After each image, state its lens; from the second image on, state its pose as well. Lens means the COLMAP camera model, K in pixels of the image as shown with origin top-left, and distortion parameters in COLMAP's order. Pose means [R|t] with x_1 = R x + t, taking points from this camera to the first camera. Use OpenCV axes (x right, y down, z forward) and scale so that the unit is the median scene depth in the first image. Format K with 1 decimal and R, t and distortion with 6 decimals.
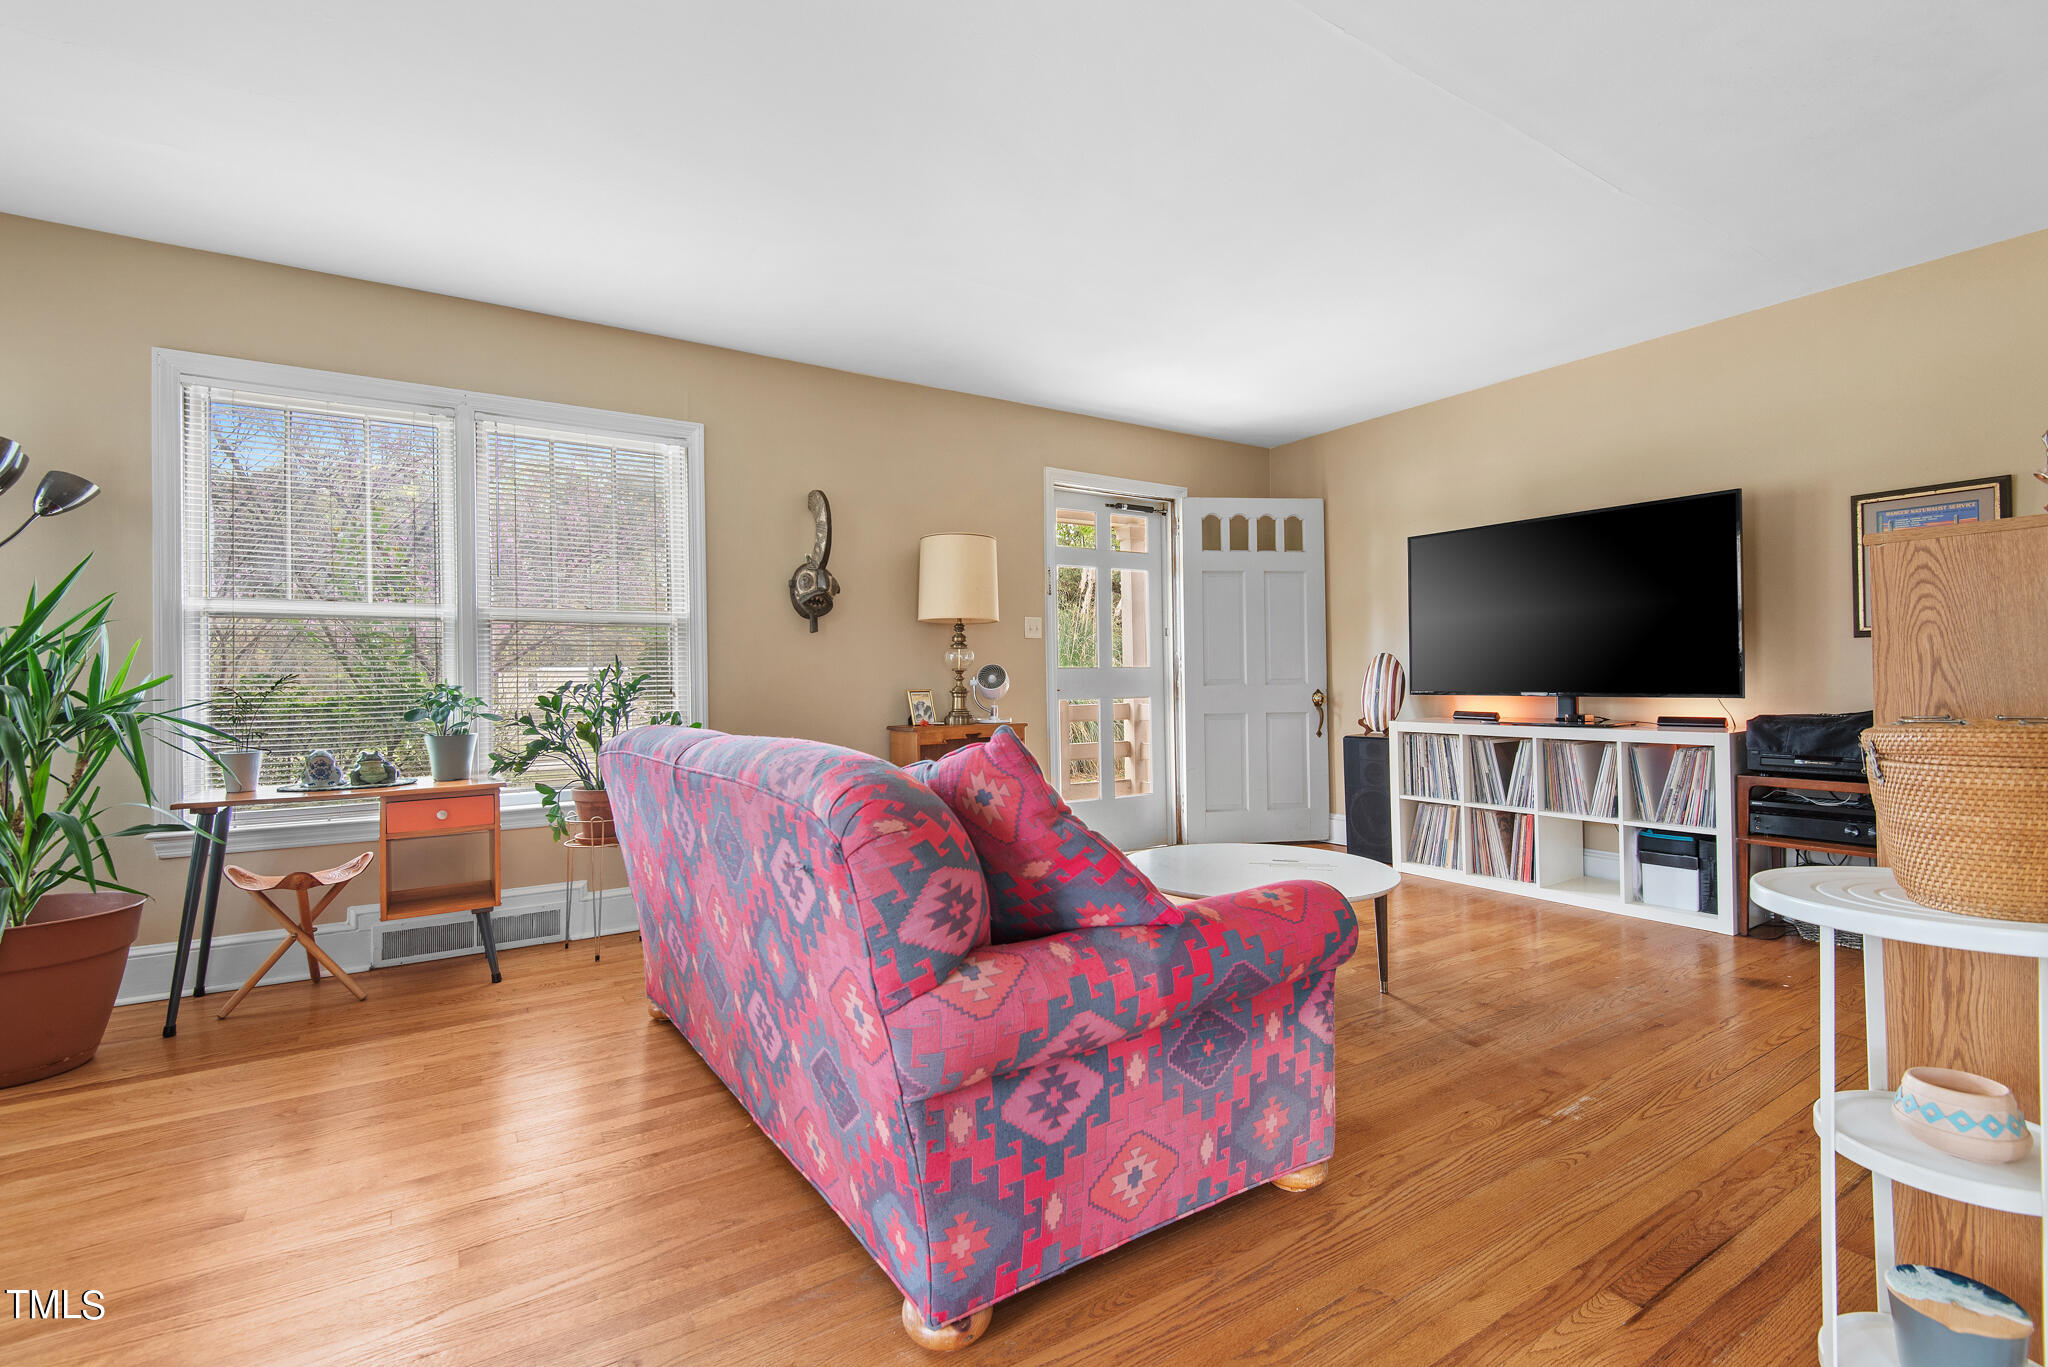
lens RADIAL K [[907.9, 0, 1023.0], [0, 907.9, 674.2], [0, 0, 1]] dist [0.017111, -0.032214]
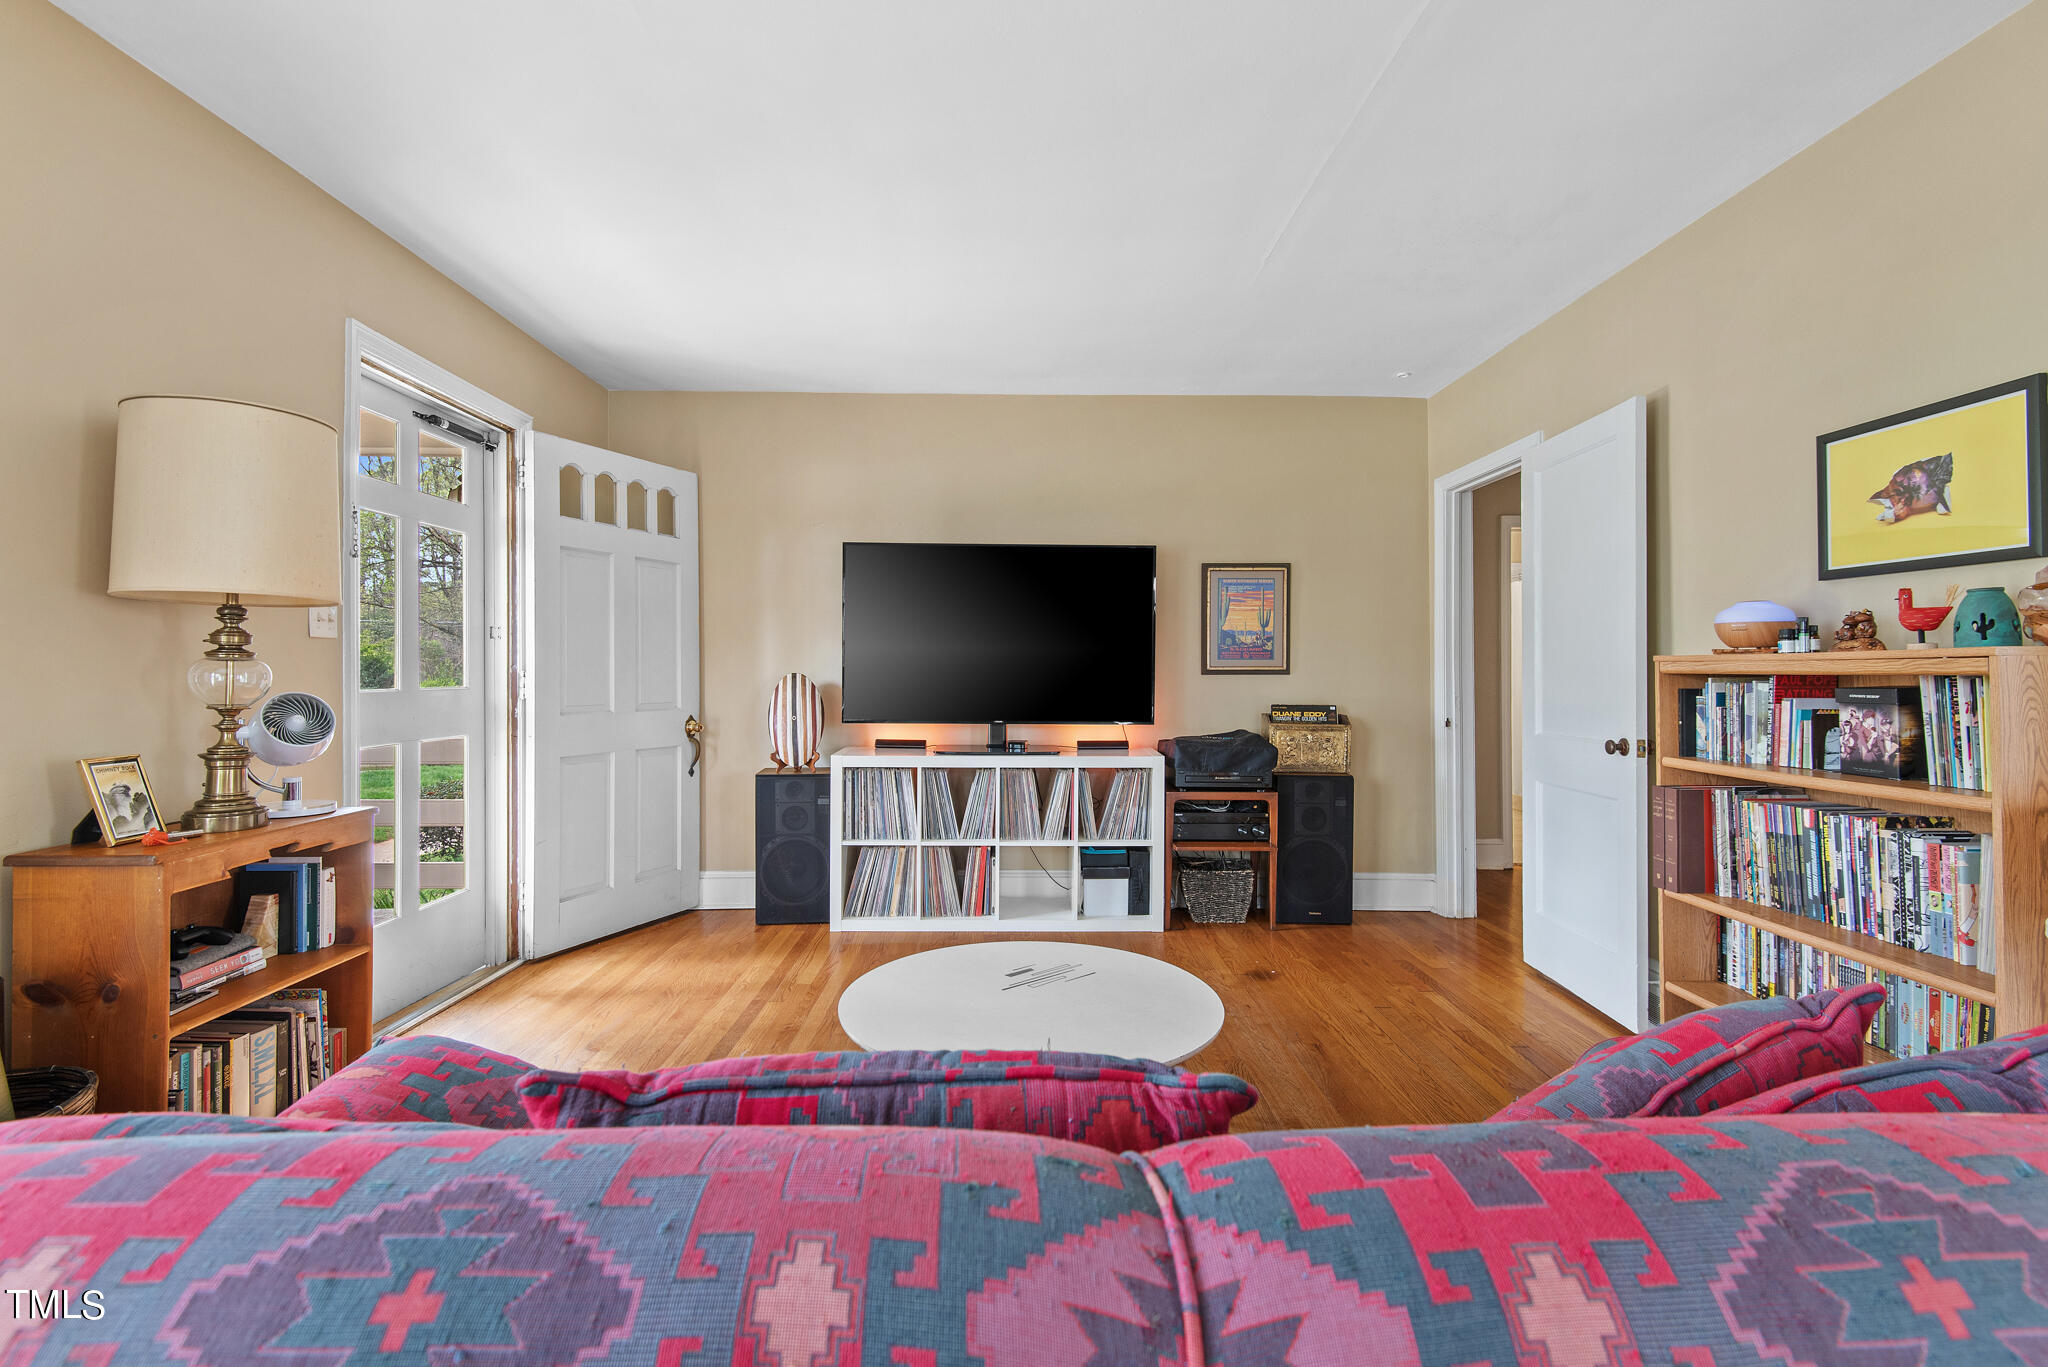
lens RADIAL K [[907.9, 0, 1023.0], [0, 907.9, 674.2], [0, 0, 1]] dist [0.017111, -0.032214]
pose [[0.528450, 0.013034, 0.848865, -0.240927], [-0.016745, 0.999848, -0.004927, -0.025378], [-0.848800, -0.011611, 0.528587, 0.432504]]
